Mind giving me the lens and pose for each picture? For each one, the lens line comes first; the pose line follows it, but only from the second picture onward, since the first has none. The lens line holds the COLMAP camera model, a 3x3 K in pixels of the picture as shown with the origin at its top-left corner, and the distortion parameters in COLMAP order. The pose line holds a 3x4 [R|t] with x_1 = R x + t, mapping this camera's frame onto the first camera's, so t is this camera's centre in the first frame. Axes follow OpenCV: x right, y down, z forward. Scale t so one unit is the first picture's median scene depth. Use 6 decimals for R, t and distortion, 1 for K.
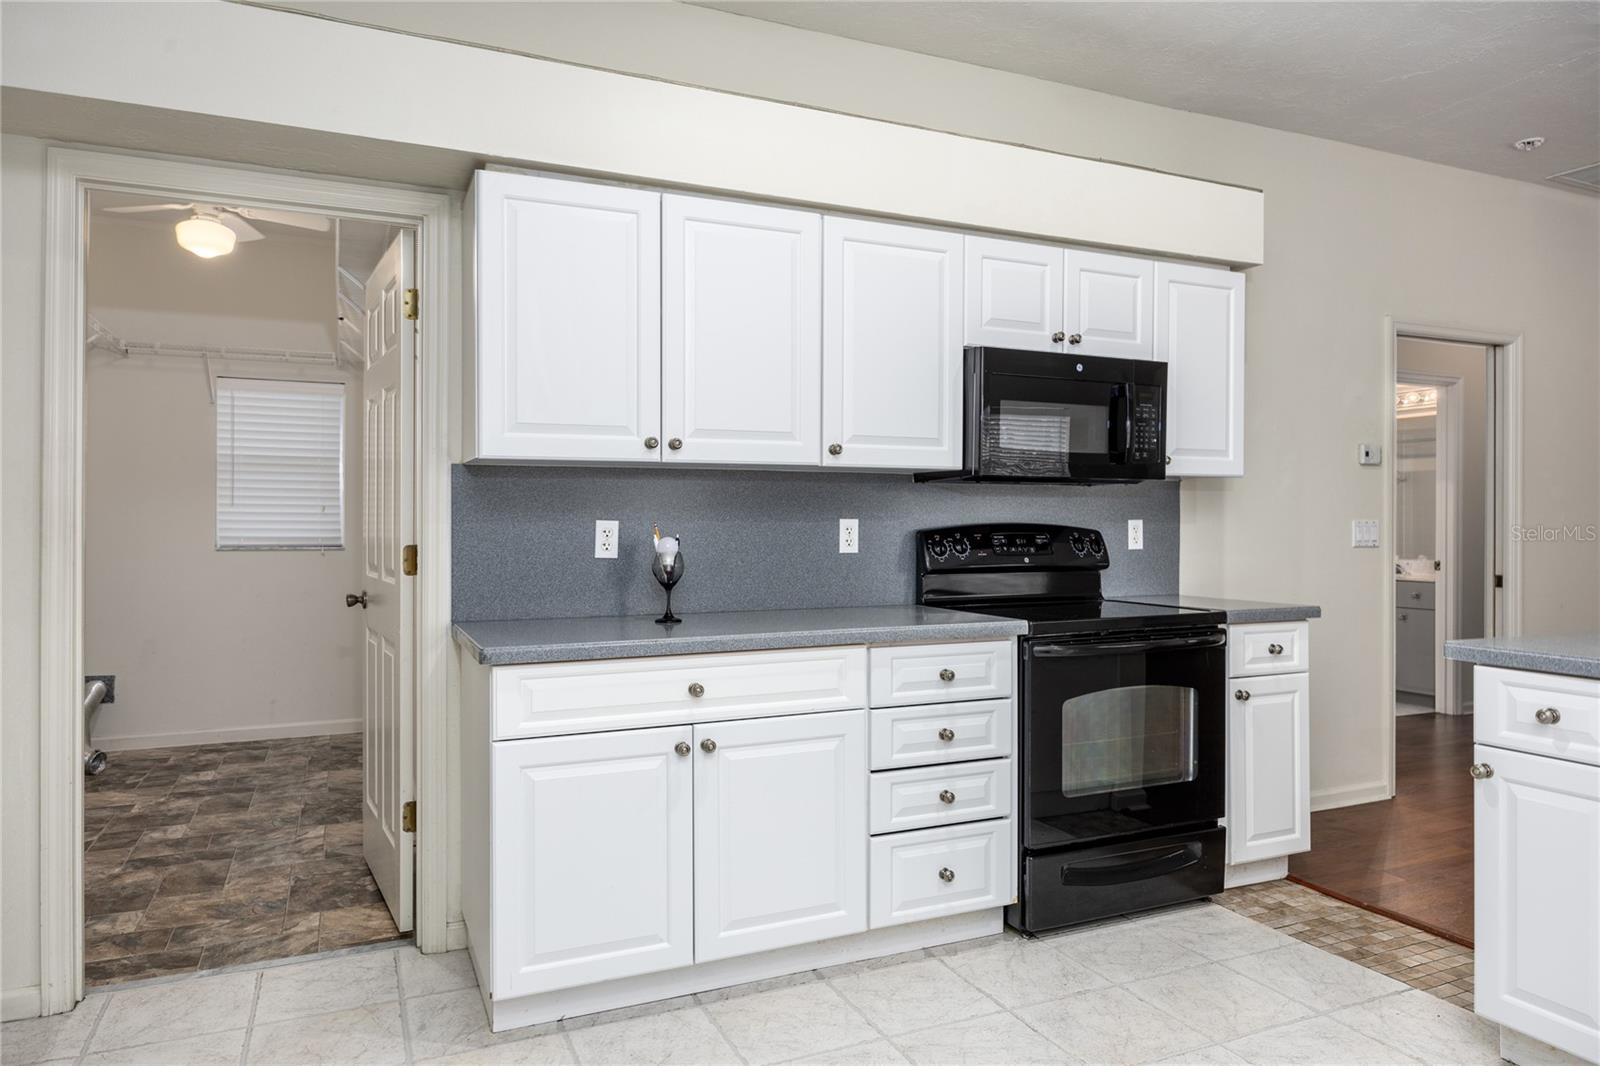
lens RADIAL K [[894.8, 0, 807.4], [0, 894.8, 524.1], [0, 0, 1]] dist [0.002227, 0.000148]
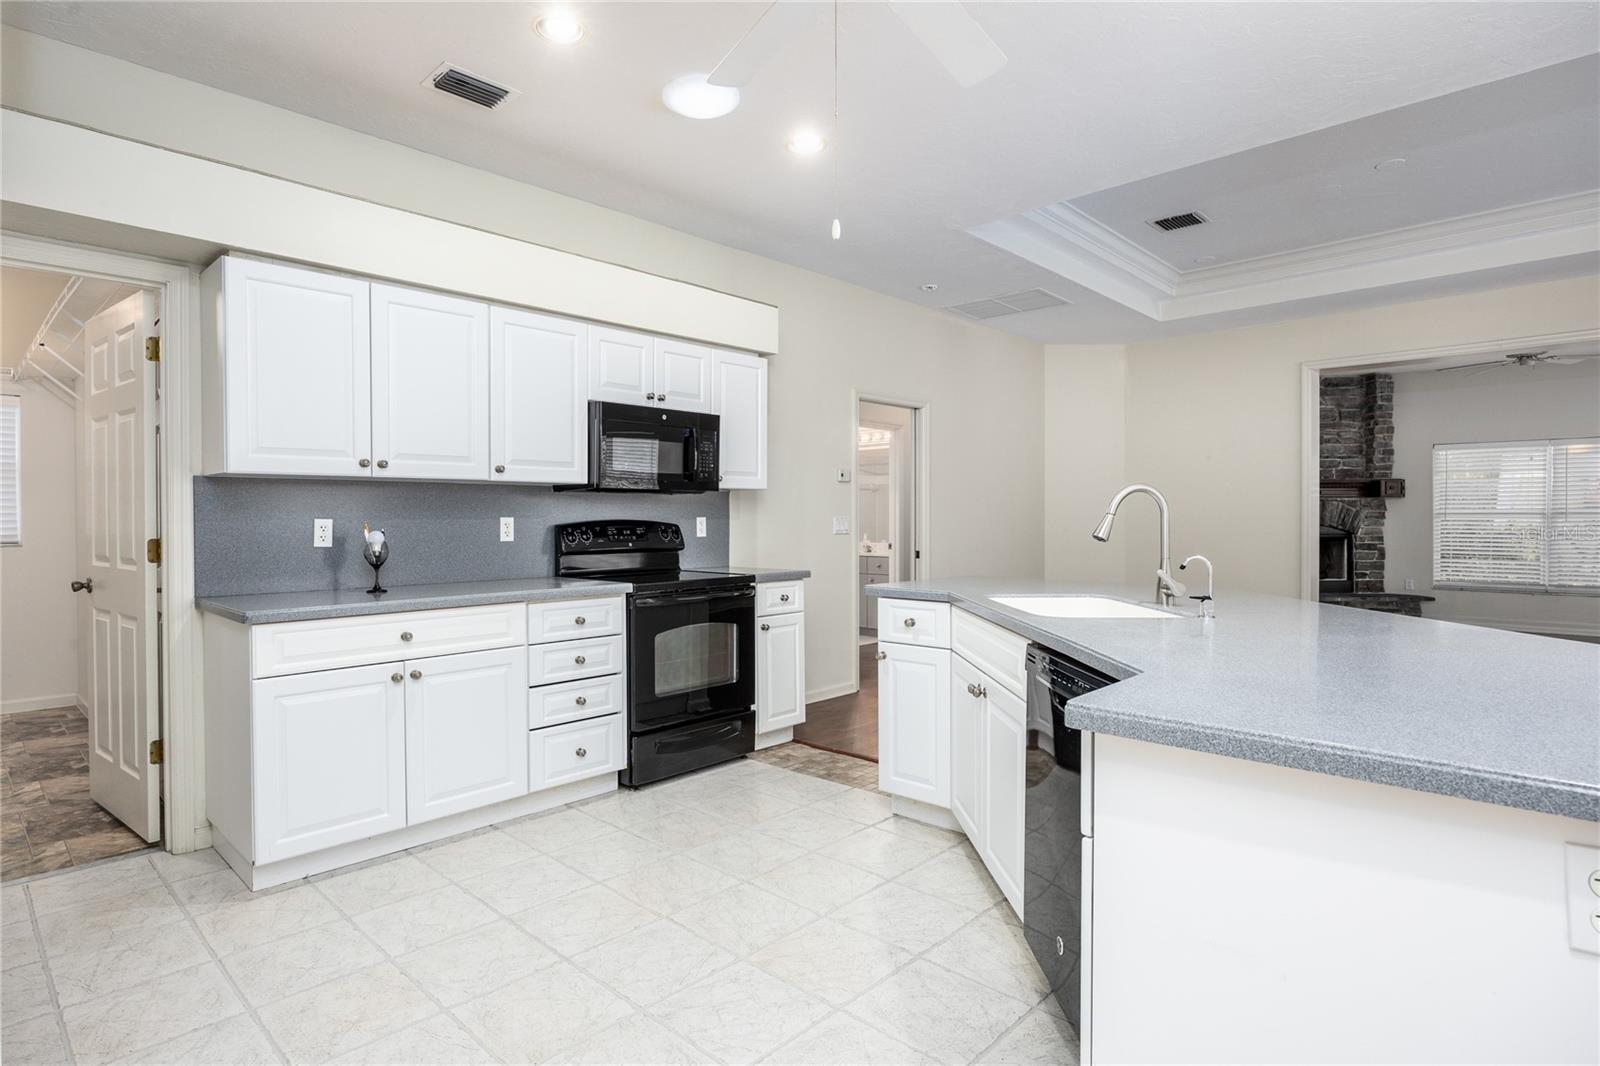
lens RADIAL K [[797.3, 0, 800.0], [0, 797.3, 533.0], [0, 0, 1]] dist [-0.011633, -0.000588]
pose [[0.896539, -0.010917, 0.442831, -0.102131], [0.003870, 0.999851, 0.016815, -0.000304], [-0.442948, -0.013361, 0.896448, -0.357400]]
